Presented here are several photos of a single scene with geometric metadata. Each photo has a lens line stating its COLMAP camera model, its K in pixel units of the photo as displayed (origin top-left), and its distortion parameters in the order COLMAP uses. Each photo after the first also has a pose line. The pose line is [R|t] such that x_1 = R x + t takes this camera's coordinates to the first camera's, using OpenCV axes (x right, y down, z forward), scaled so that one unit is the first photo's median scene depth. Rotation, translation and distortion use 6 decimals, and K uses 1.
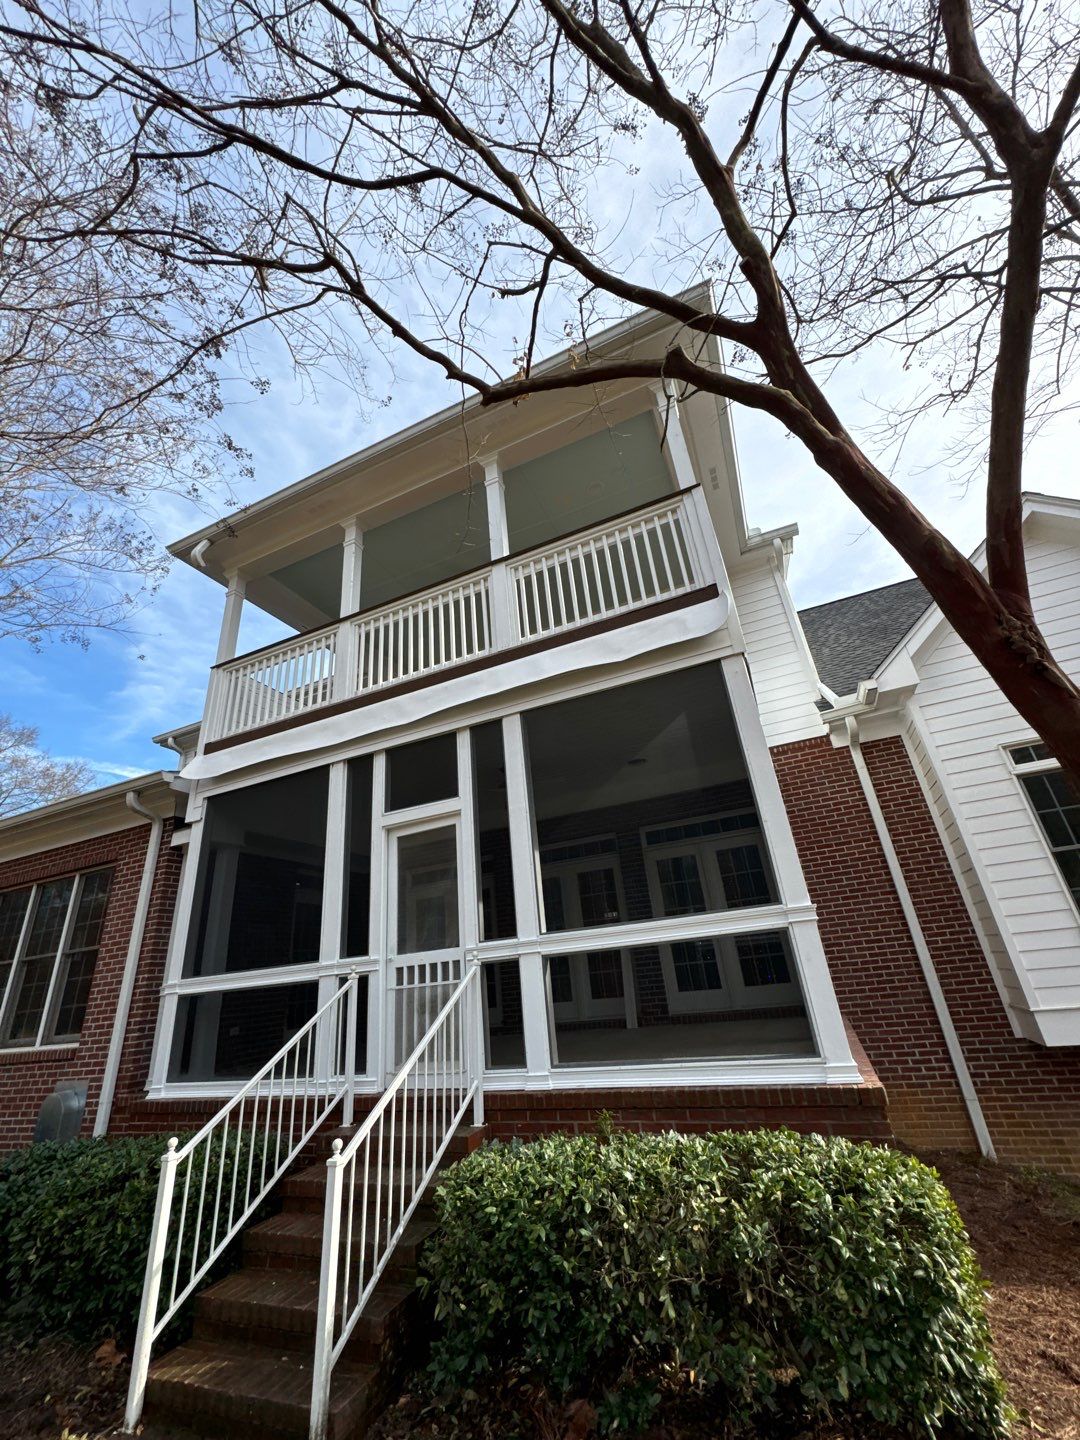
lens RADIAL K [[587.2, 0, 542.6], [0, 587.2, 722.6], [0, 0, 1]] dist [-0.005035, -0.000200]
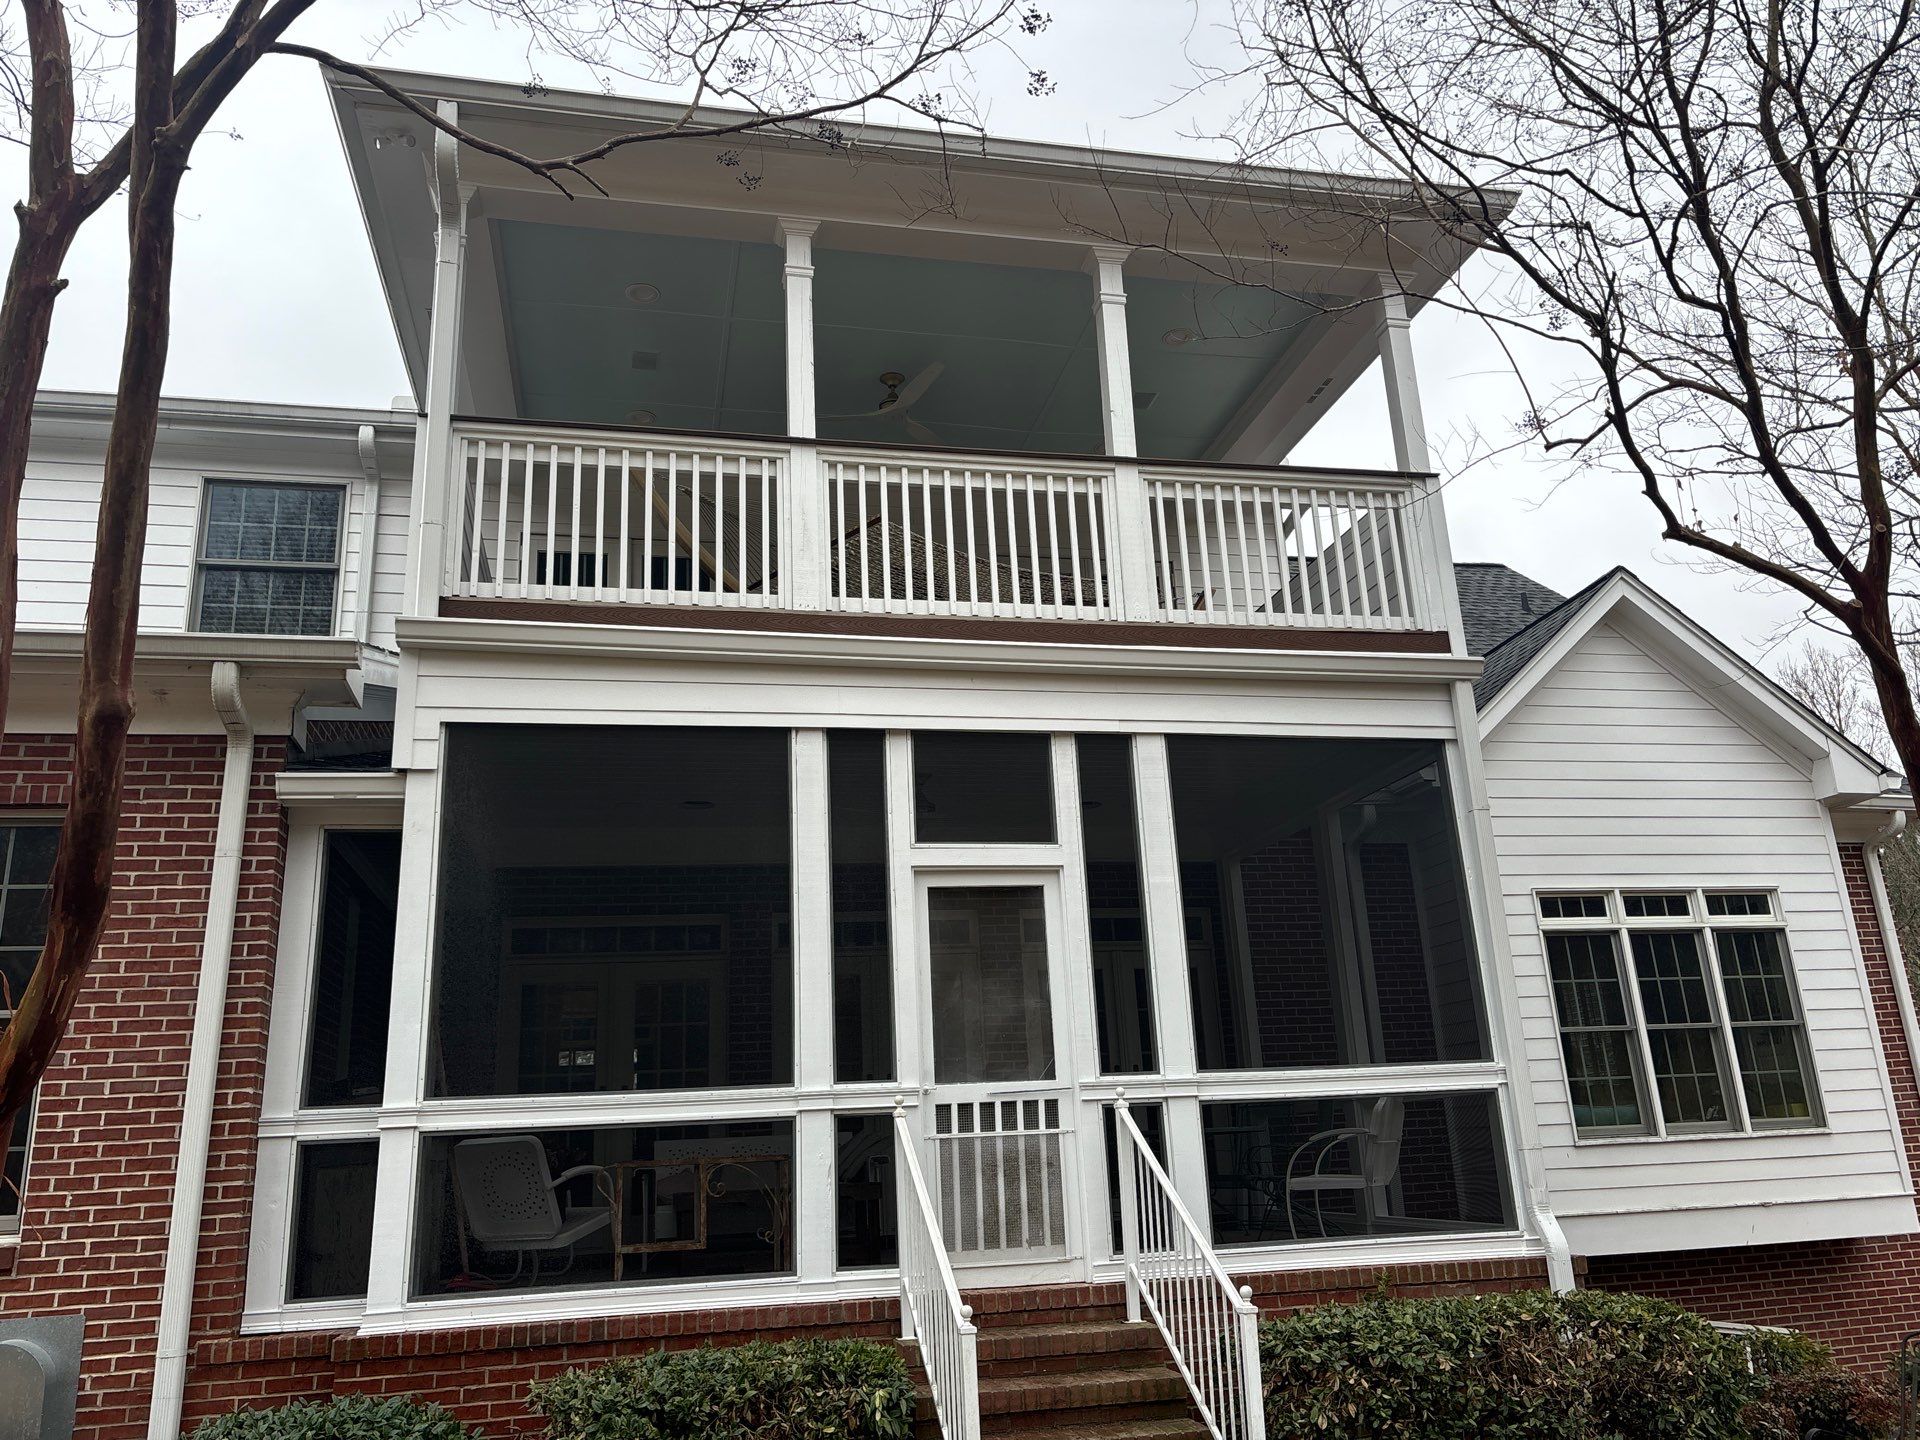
lens RADIAL K [[1475.8, 0, 973.7], [0, 1475.8, 719.3], [0, 0, 1]] dist [0.050716, -0.067075]
pose [[0.804829, 0.219368, 0.551478, -1.123635], [-0.259635, 0.965693, -0.005223, 0.030569], [-0.533704, -0.138980, 0.834173, -0.236610]]
